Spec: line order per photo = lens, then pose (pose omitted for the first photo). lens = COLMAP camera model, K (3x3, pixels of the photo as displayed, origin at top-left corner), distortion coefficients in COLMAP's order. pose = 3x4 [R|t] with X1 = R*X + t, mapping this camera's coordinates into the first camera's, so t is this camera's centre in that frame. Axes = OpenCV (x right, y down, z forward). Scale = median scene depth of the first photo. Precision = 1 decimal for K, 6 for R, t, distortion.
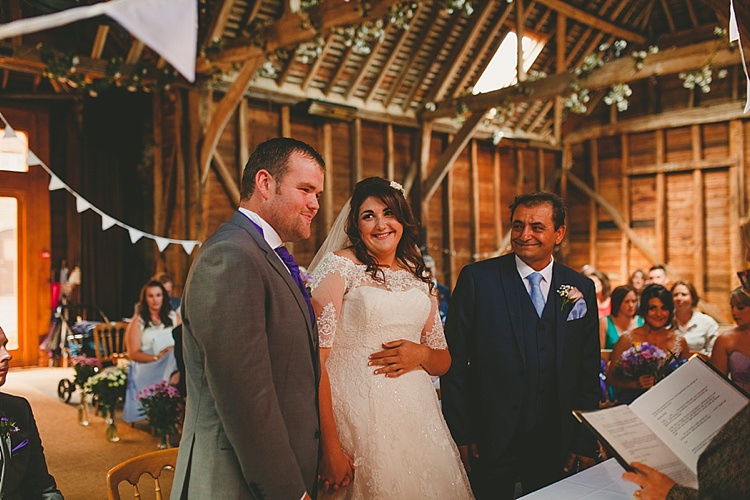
lens RADIAL K [[722.9, 0, 375.0], [0, 722.9, 250.0], [0, 0, 1]] dist [0.014965, 0.007755]
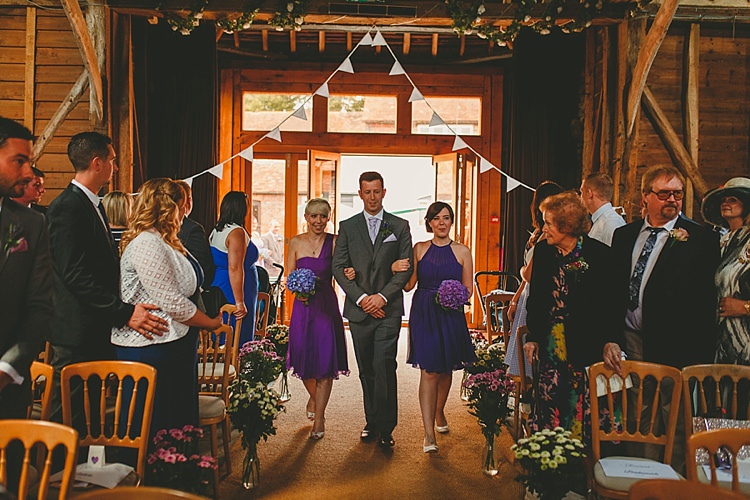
lens RADIAL K [[722.9, 0, 375.0], [0, 722.9, 250.0], [0, 0, 1]] dist [0.014965, 0.007755]
pose [[0.731057, 0.050597, -0.680437, 0.119645], [-0.022471, 0.998491, 0.050105, 0.002999], [0.681946, -0.021339, 0.731091, 0.193259]]
